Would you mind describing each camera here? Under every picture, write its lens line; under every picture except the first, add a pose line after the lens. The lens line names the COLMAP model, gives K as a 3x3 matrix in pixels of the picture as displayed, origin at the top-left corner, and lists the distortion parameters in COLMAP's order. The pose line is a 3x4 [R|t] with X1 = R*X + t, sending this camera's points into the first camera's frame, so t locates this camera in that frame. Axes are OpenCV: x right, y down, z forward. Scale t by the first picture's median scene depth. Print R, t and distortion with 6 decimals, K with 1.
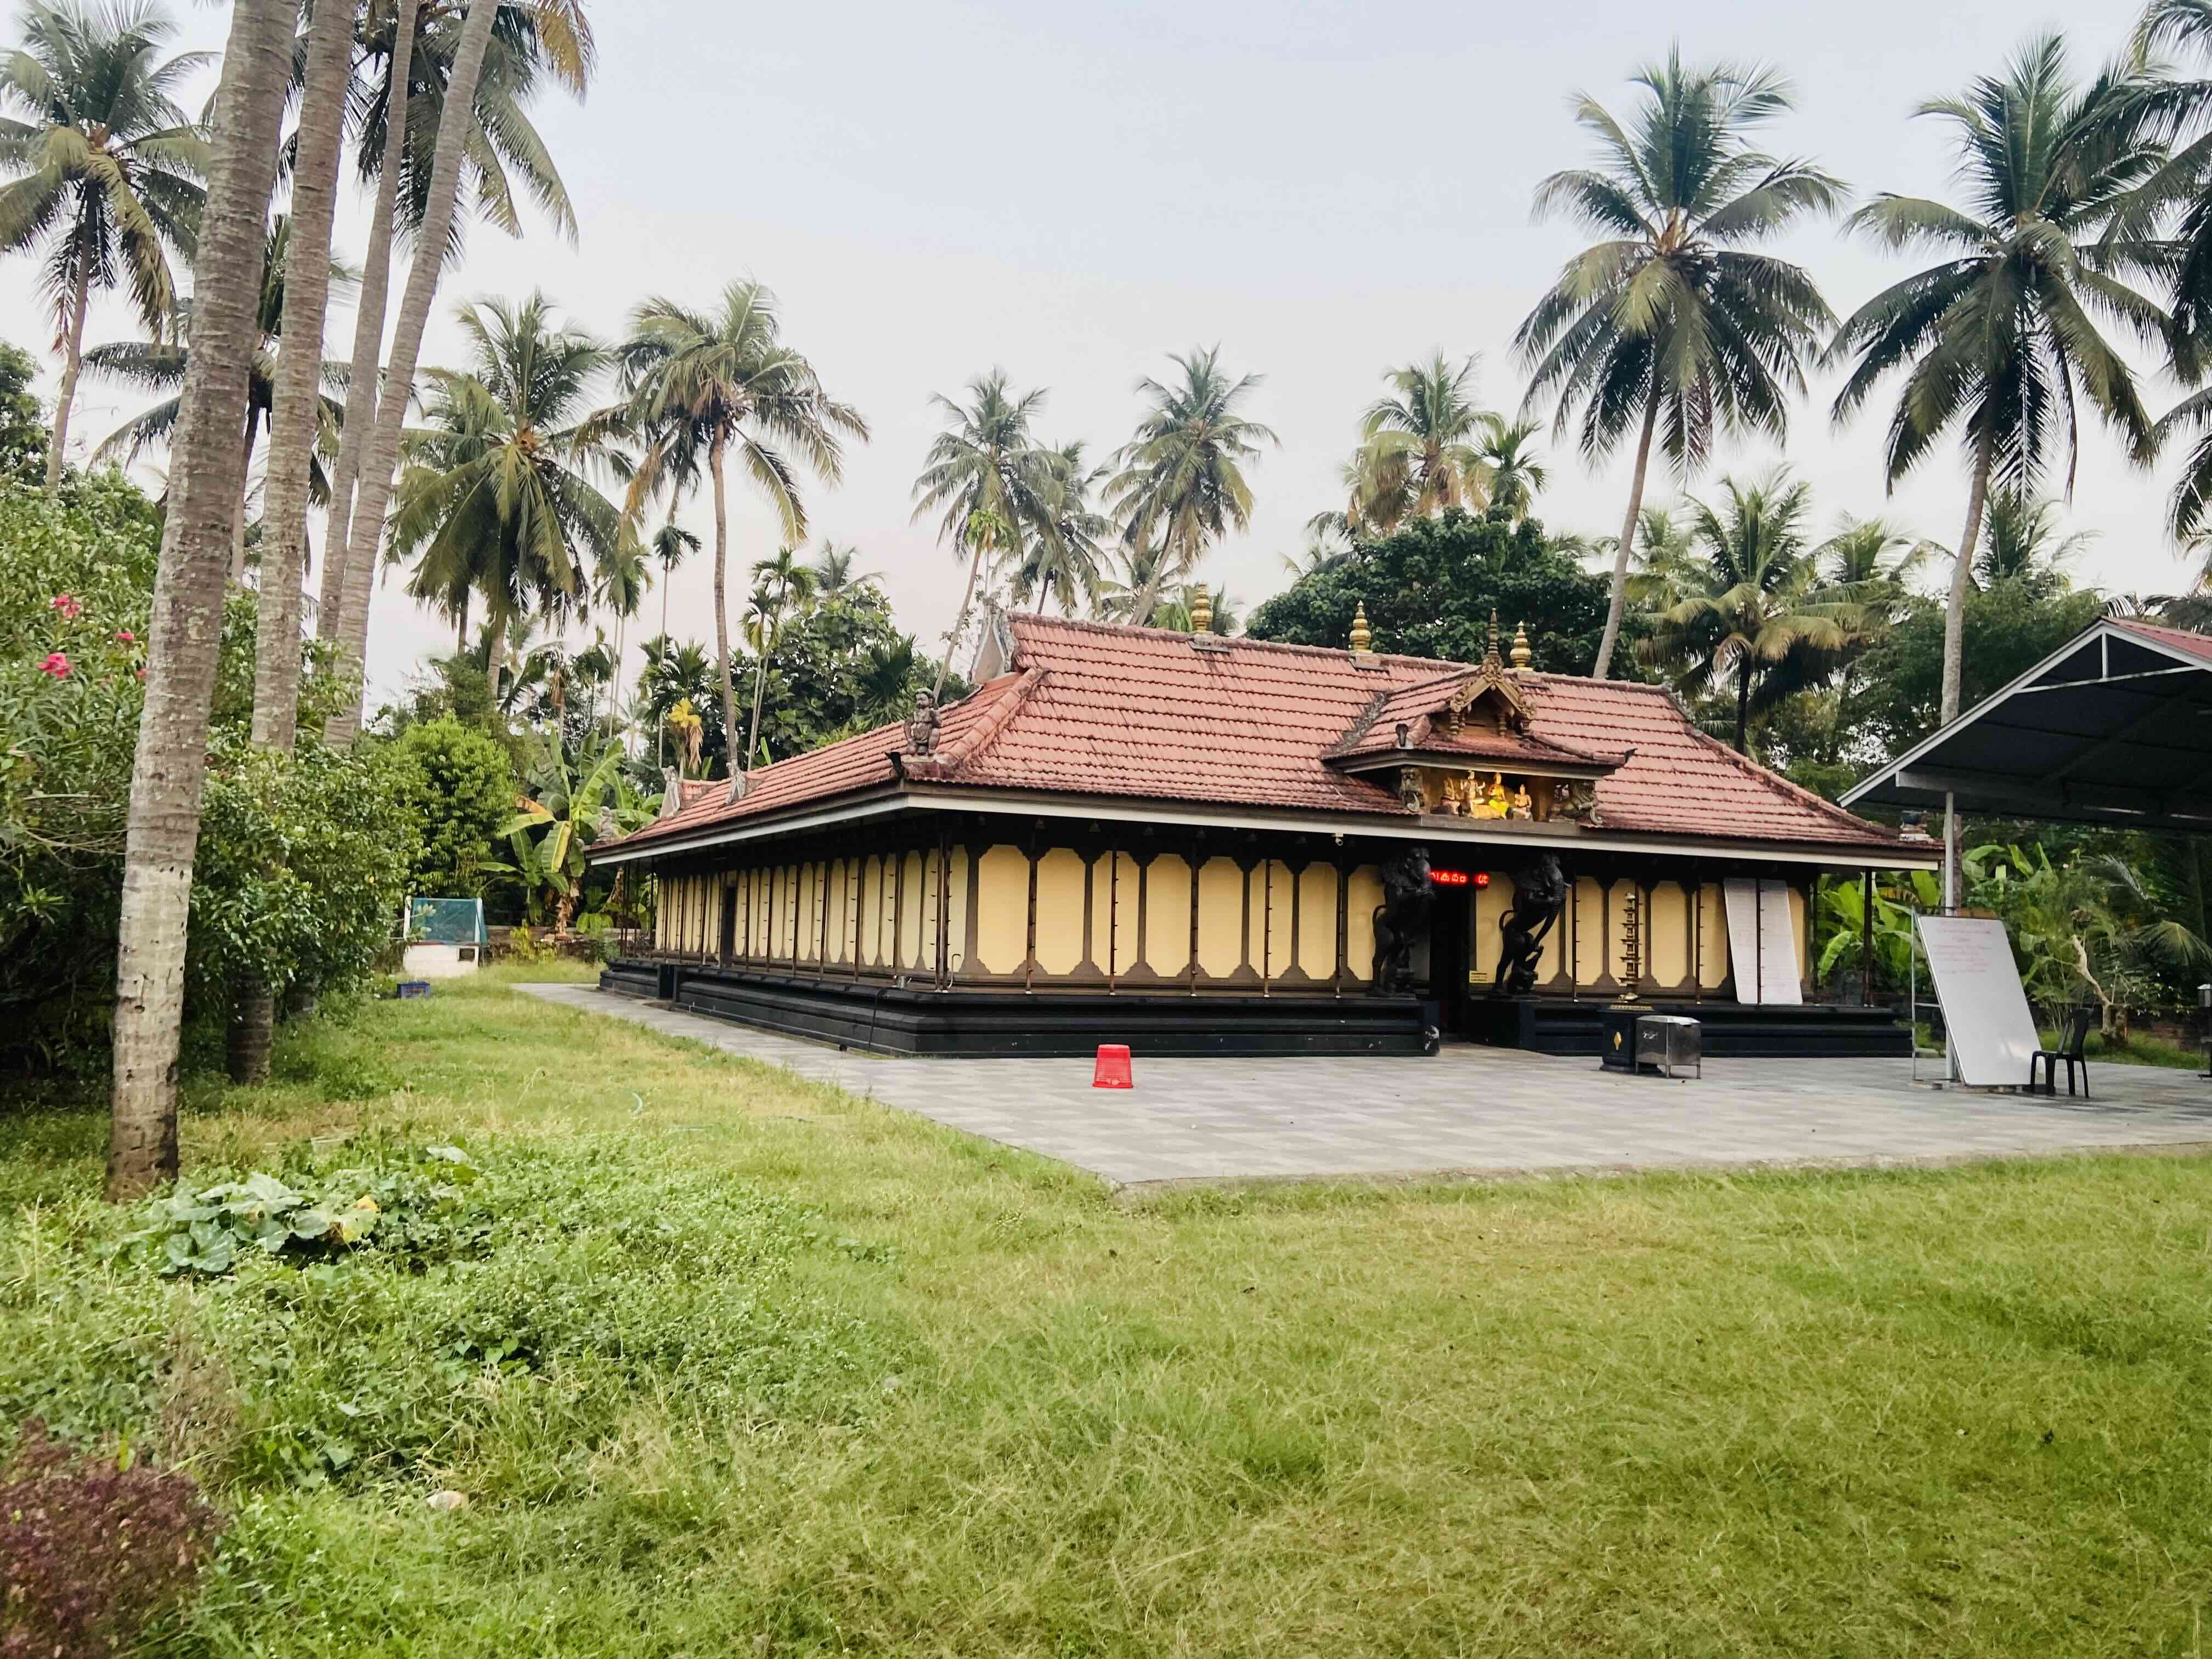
lens RADIAL K [[1654.4, 0, 1106.0], [0, 1654.4, 829.5], [0, 0, 1]] dist [0.125001, -0.159895]
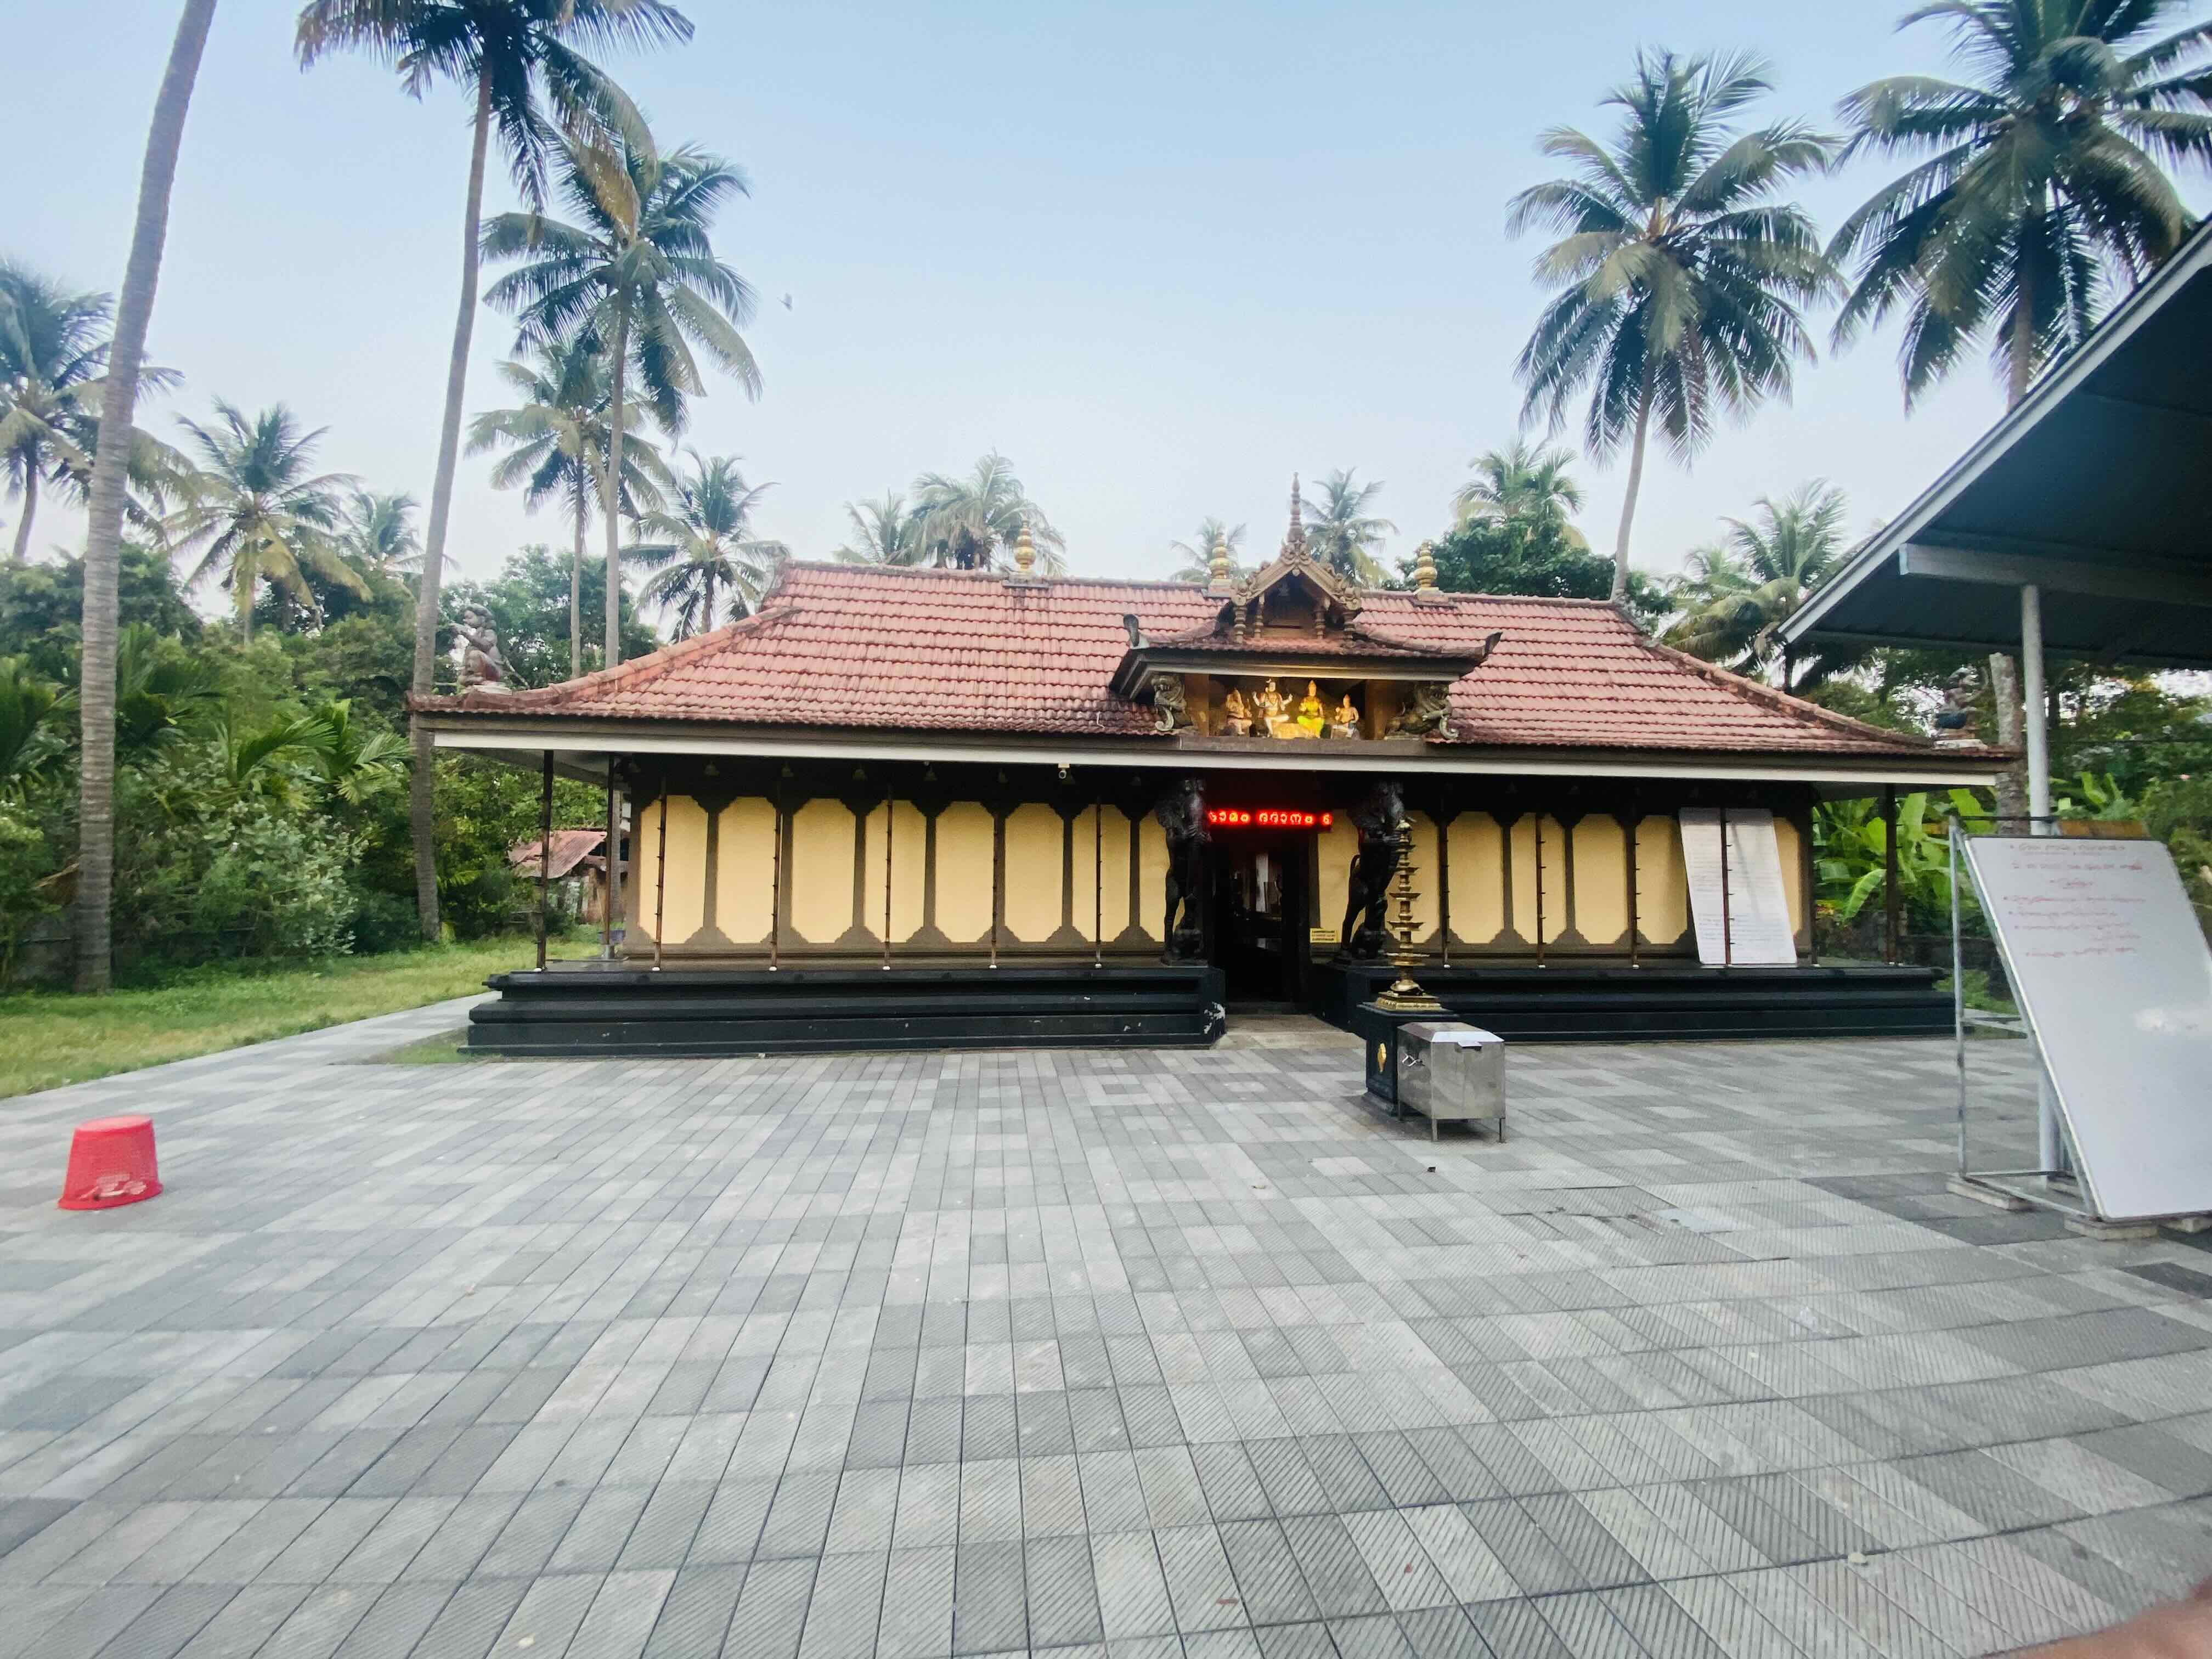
lens RADIAL K [[894.3, 0, 1104.4], [0, 894.3, 828.5], [0, 0, 1]] dist [0.020960, -0.021584]
pose [[0.948672, -0.037778, -0.313997, 0.209423], [0.038756, 0.999244, -0.003129, 0.025618], [0.313878, -0.009201, 0.949419, 0.434063]]
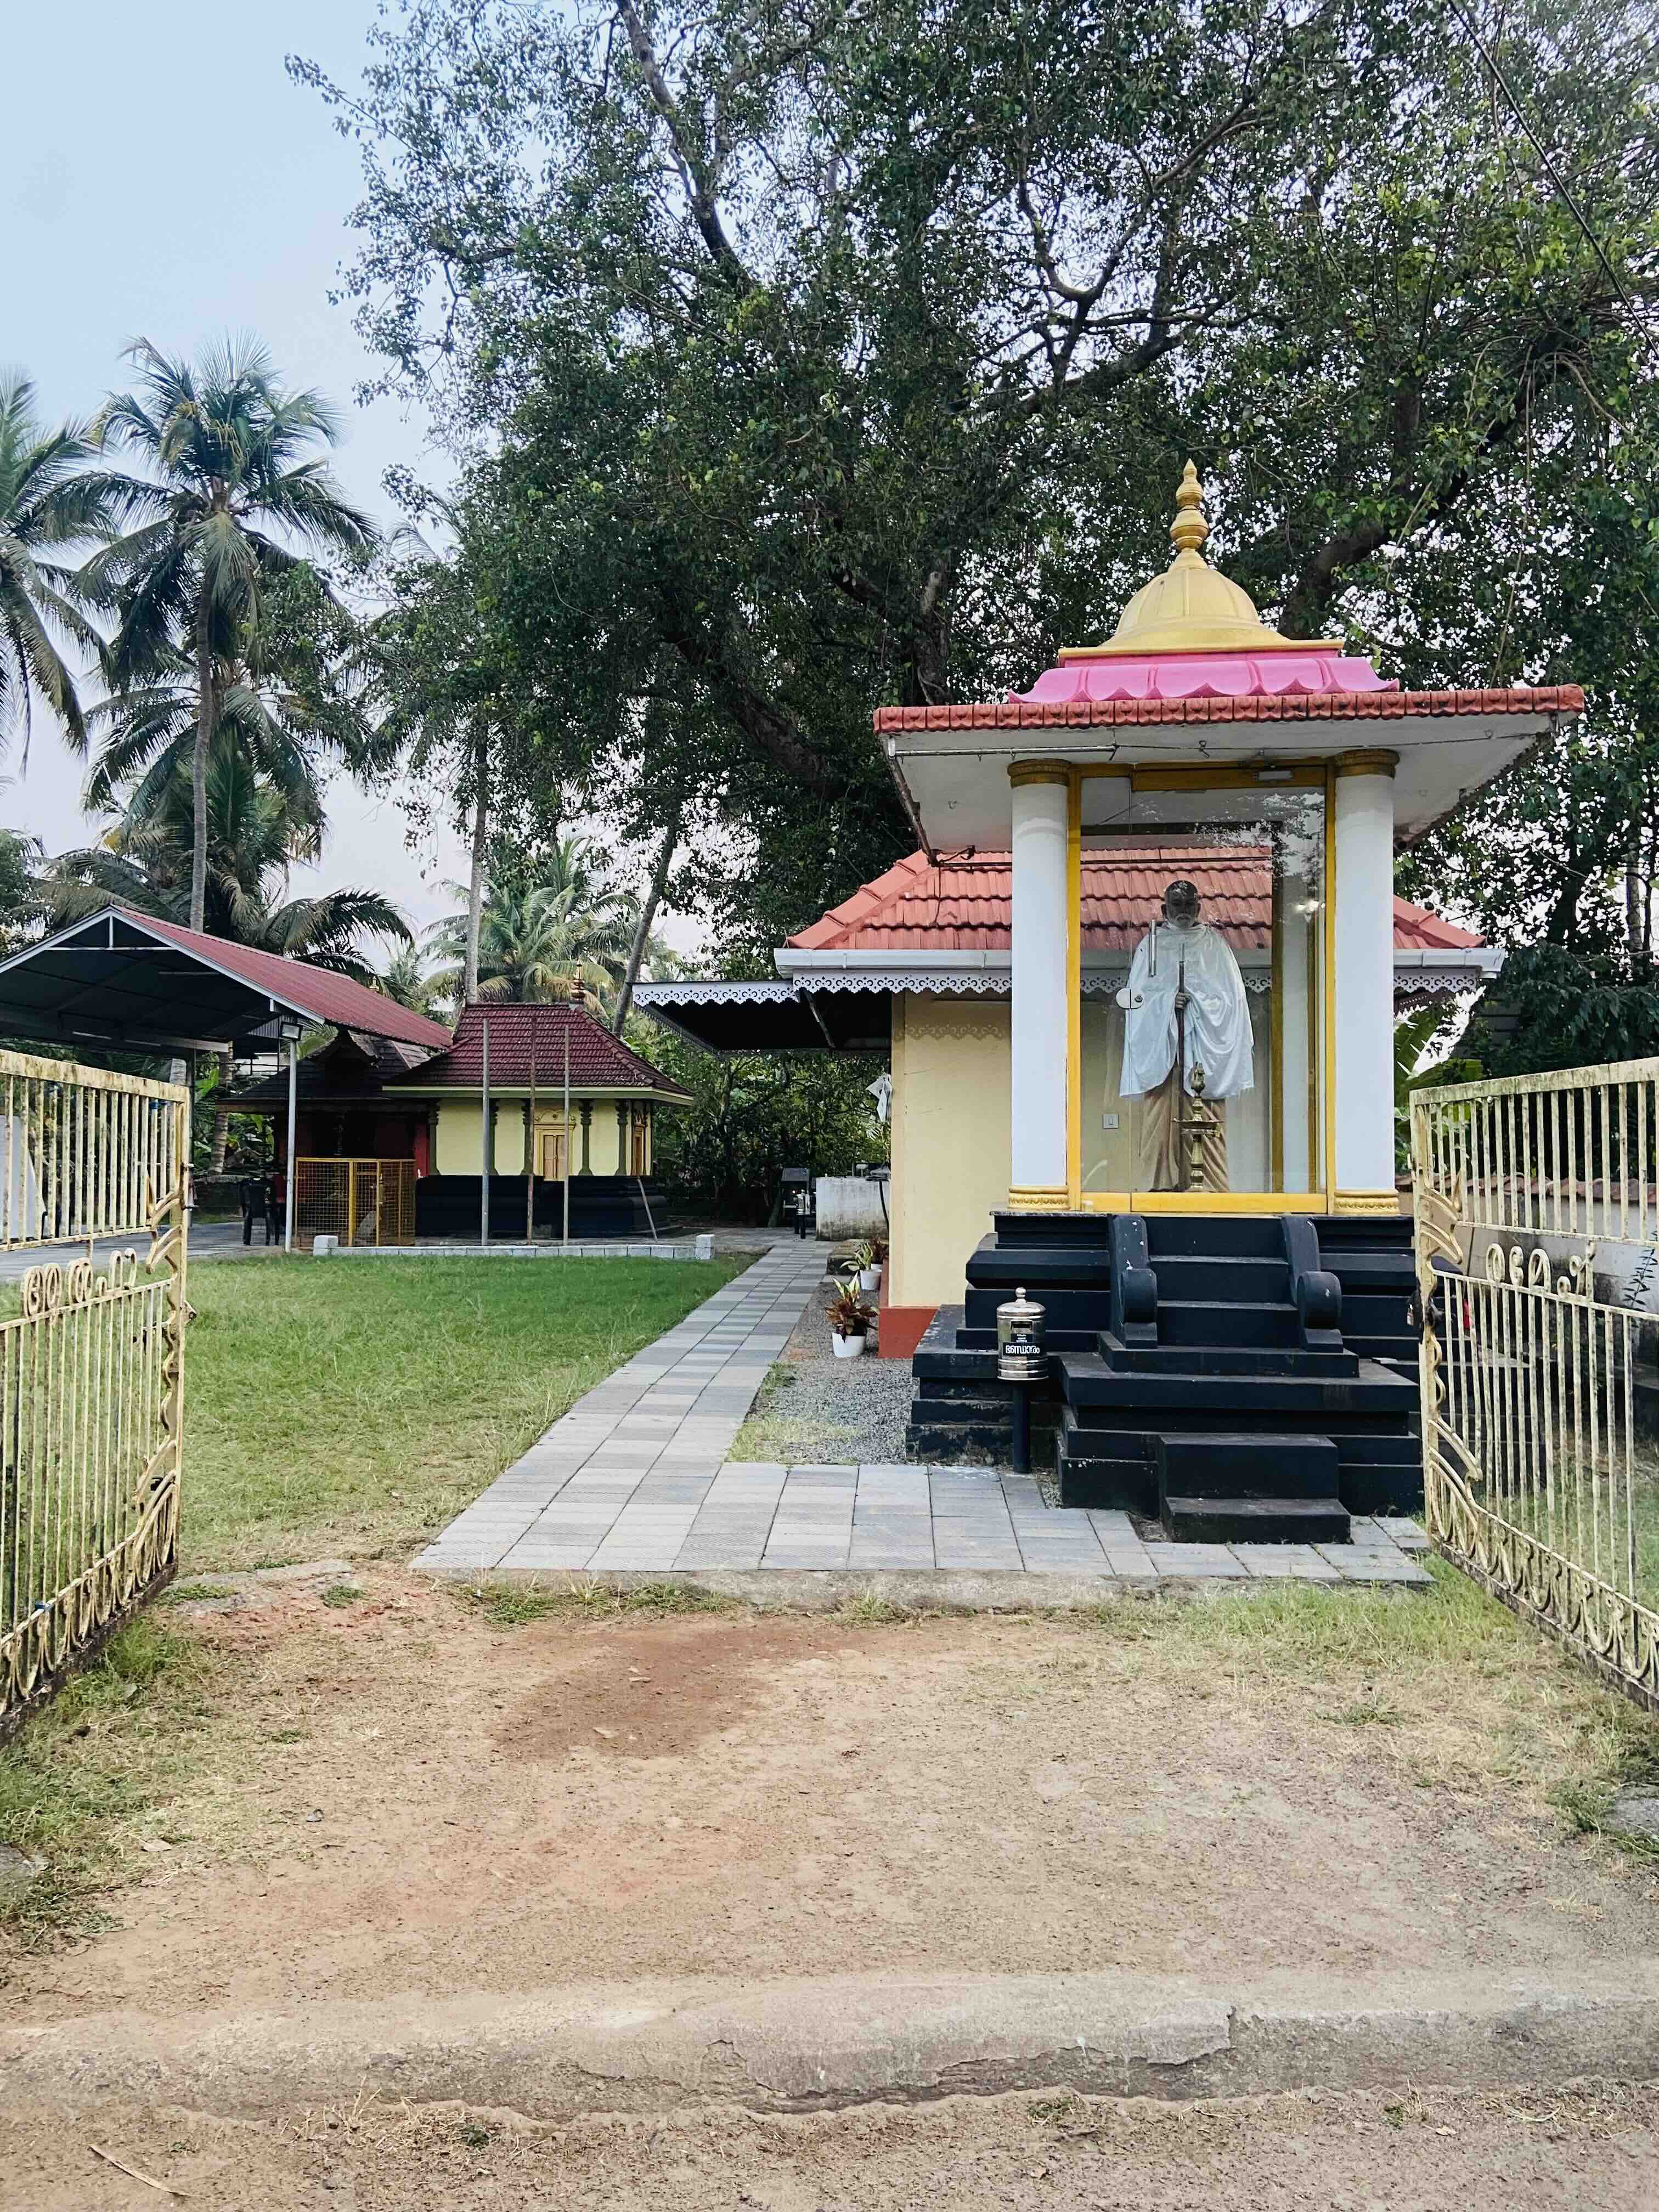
lens RADIAL K [[1638.9, 0, 842.0], [0, 1638.9, 1115.3], [0, 0, 1]] dist [0.131307, -0.166794]
pose [[0.518783, 0.000560, 0.854906, -0.170499], [-0.046990, 0.998507, 0.027861, -0.009374], [-0.853613, -0.054626, 0.518035, -0.153237]]
